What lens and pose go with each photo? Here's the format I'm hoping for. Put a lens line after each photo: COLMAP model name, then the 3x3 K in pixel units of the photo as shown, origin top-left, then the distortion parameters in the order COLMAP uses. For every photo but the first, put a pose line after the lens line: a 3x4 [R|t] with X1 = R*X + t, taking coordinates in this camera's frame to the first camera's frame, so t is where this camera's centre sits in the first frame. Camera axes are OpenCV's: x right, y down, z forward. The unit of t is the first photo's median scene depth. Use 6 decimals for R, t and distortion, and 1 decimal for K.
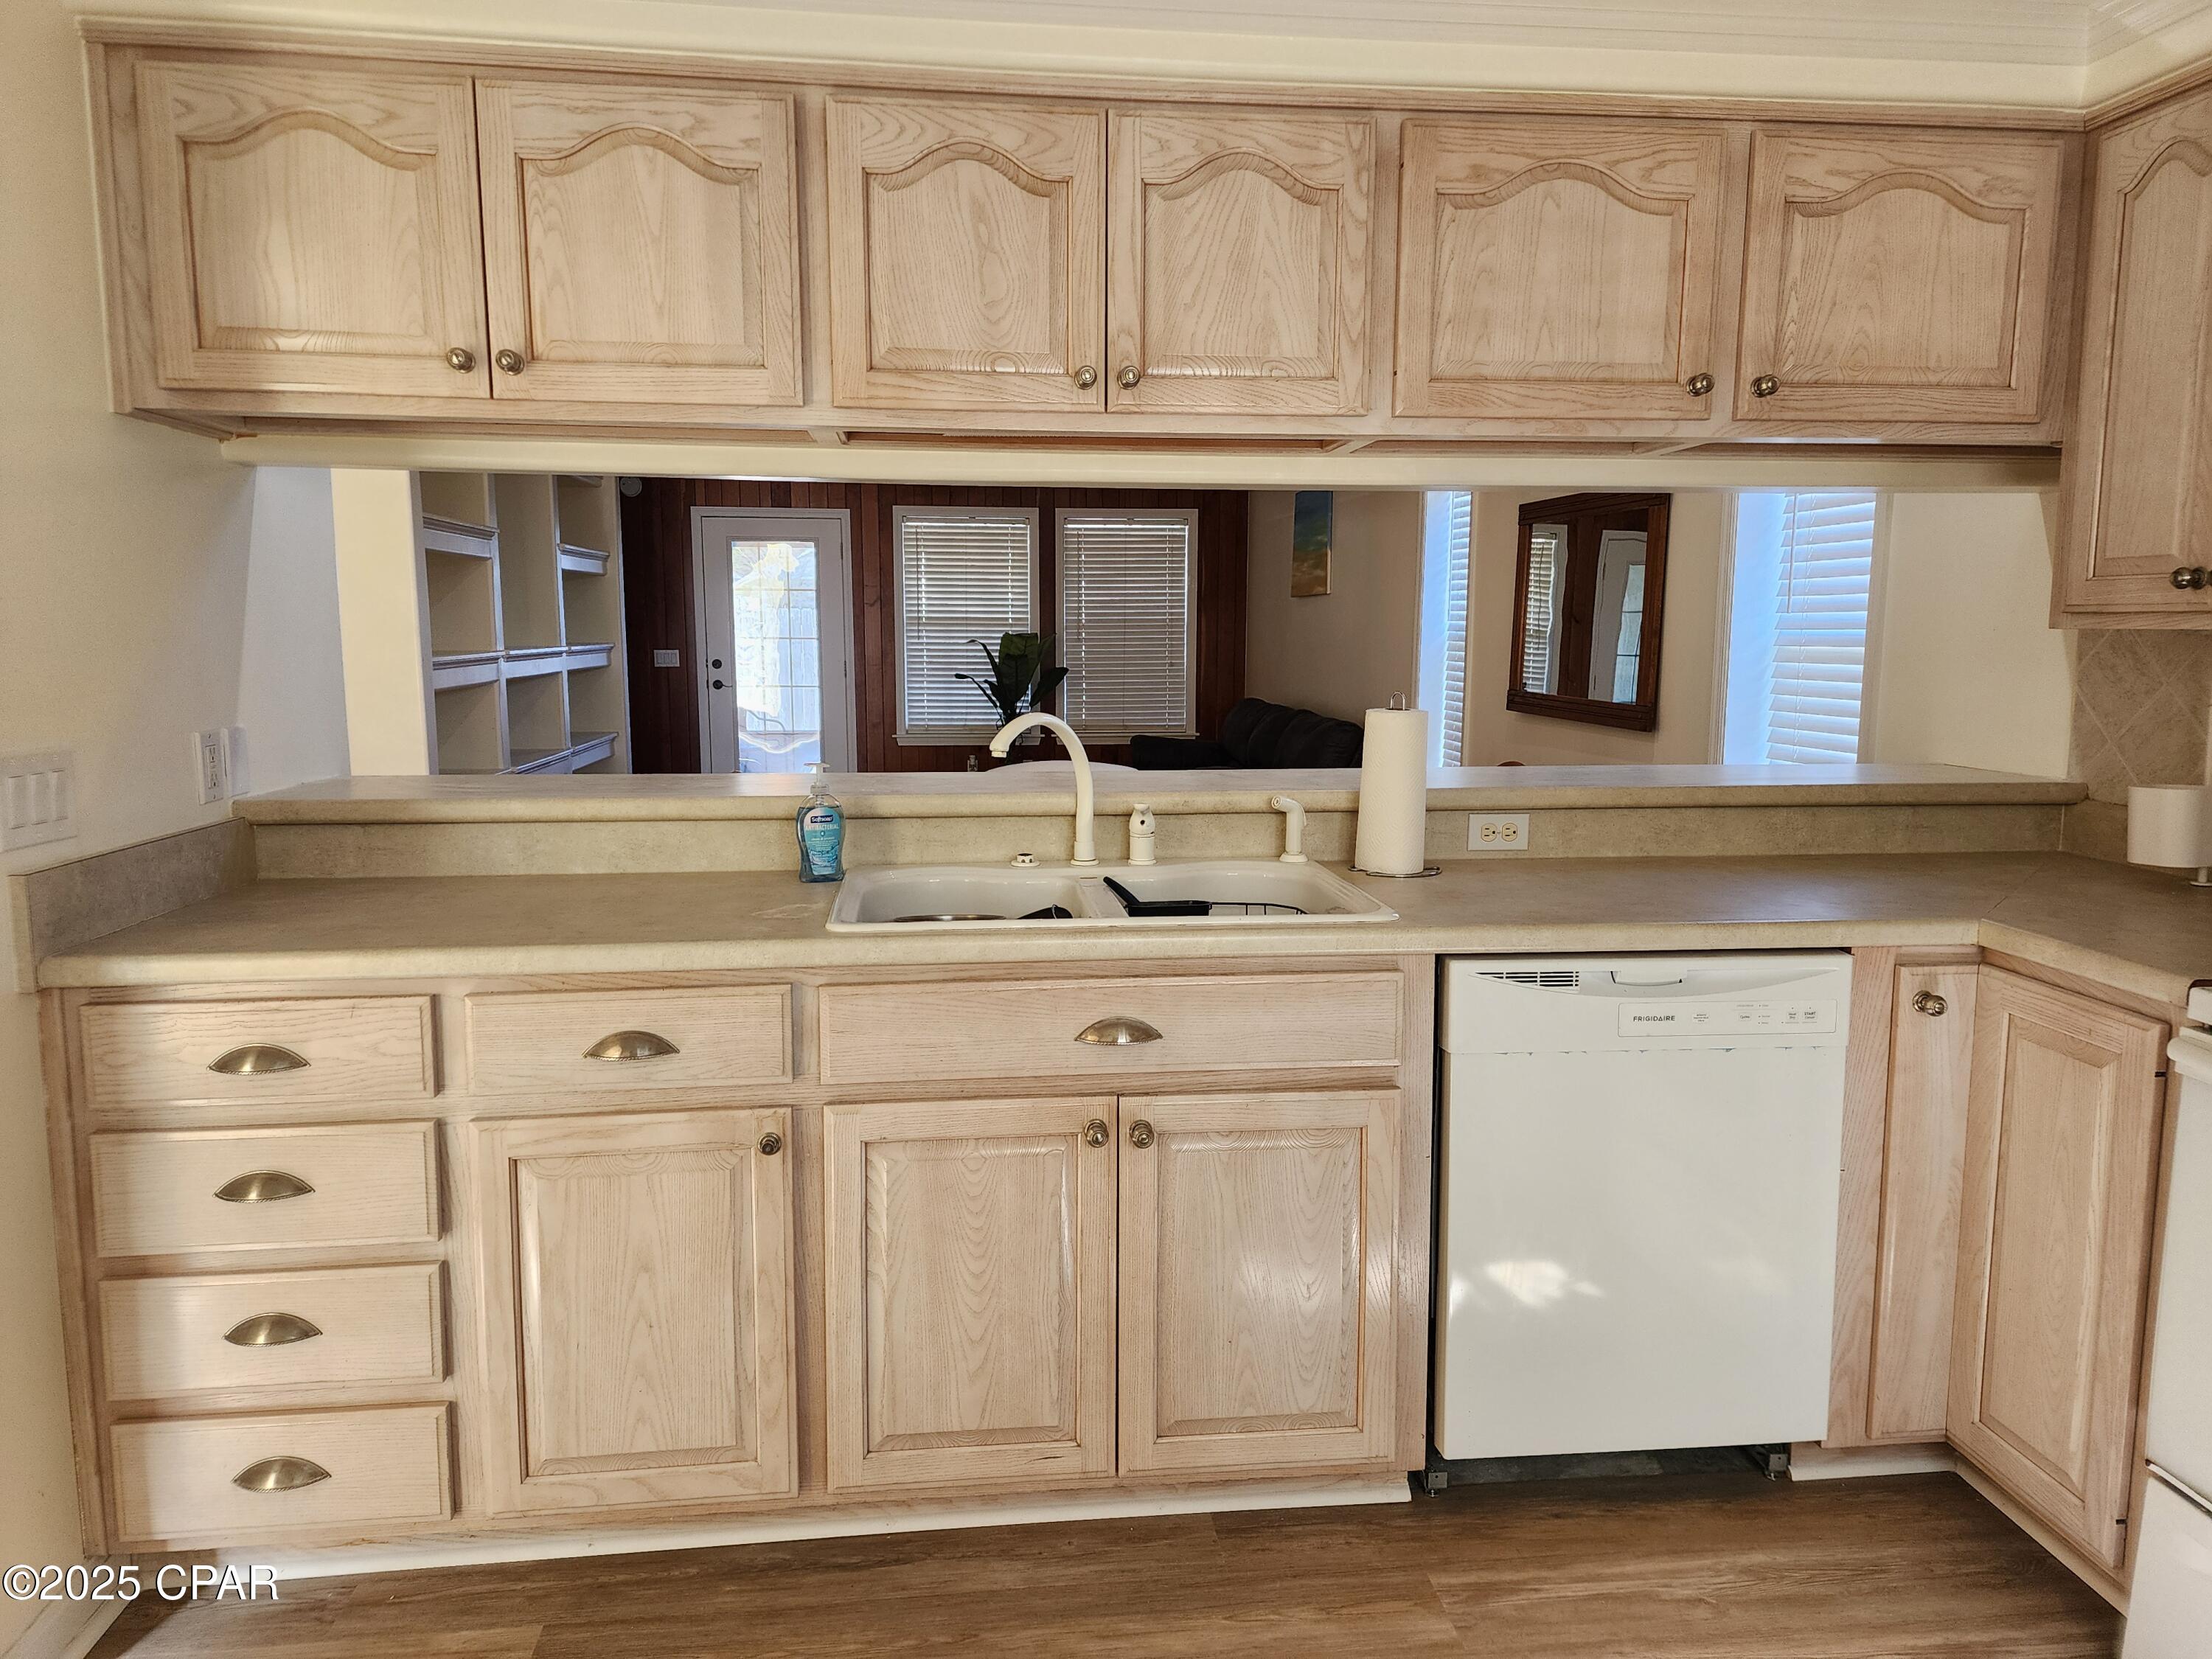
lens RADIAL K [[1466.0, 0, 1098.8], [0, 1466.0, 807.1], [0, 0, 1]] dist [0.068951, -0.053794]
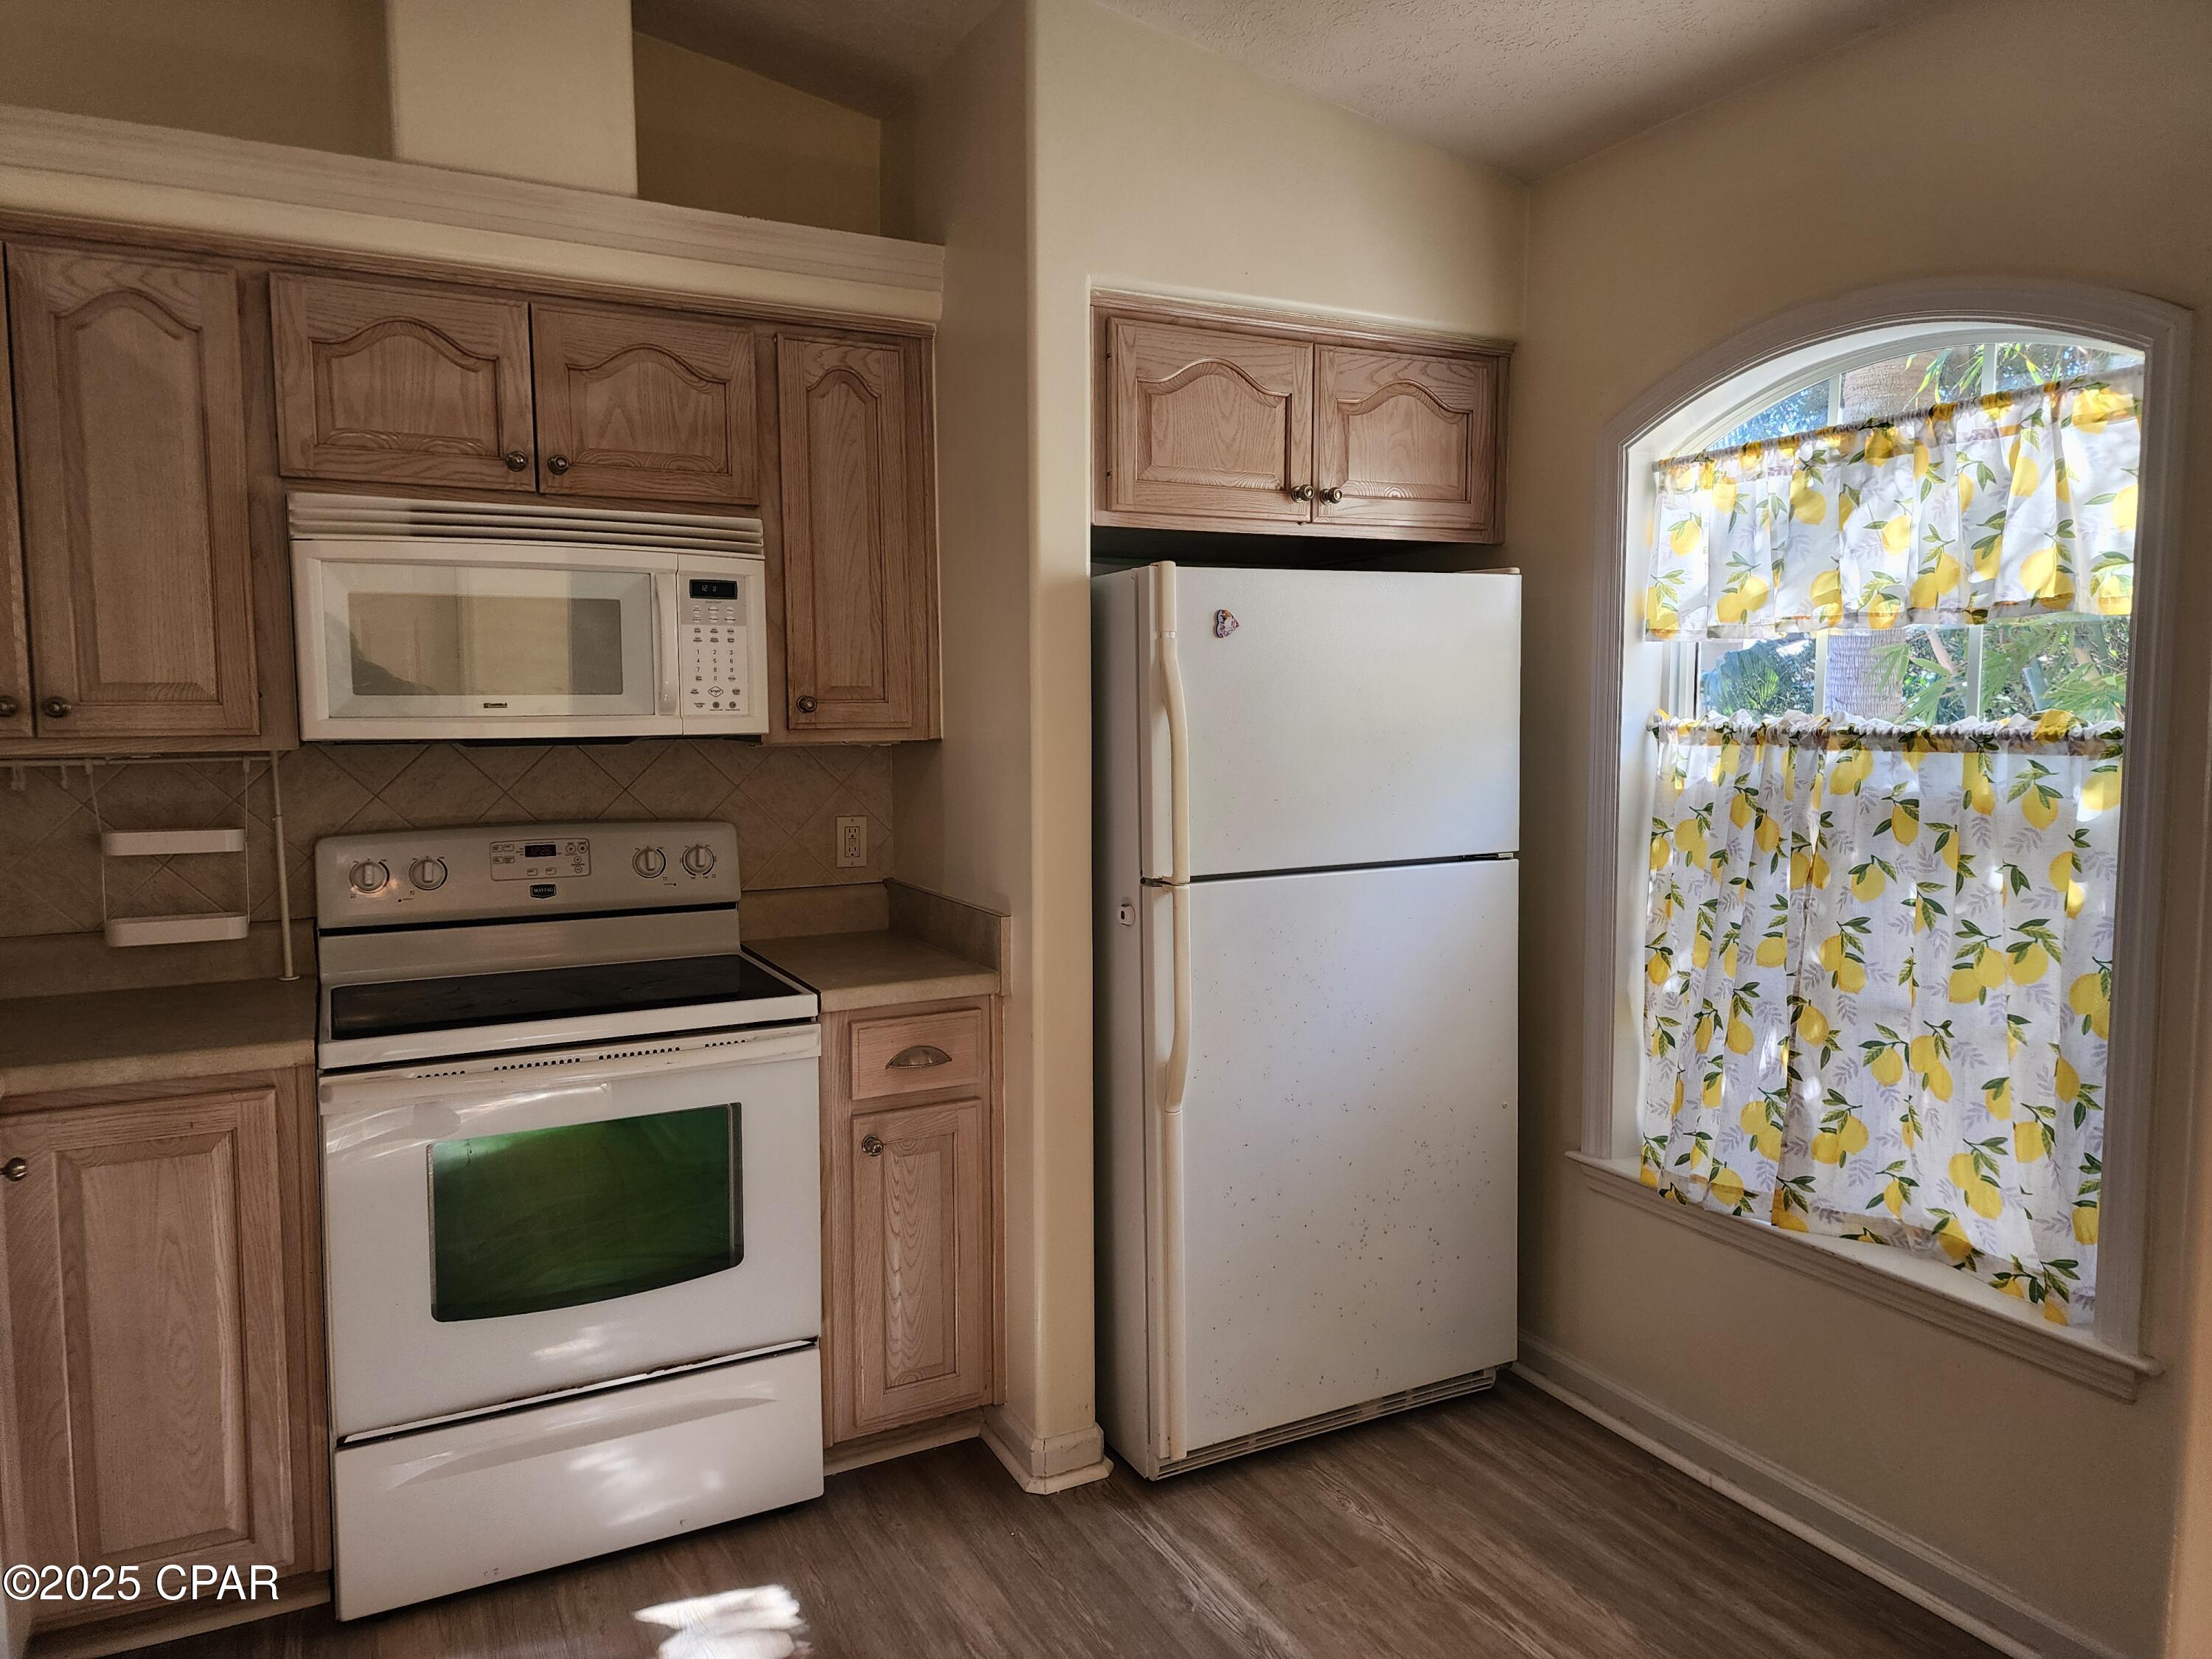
lens RADIAL K [[1466.0, 0, 1105.9], [0, 1466.0, 817.4], [0, 0, 1]] dist [0.068951, -0.053794]
pose [[-0.359608, -0.073357, 0.930216, -0.526579], [0.116142, 0.985634, 0.122626, -0.116440], [-0.925847, 0.152135, -0.345922, 0.667604]]
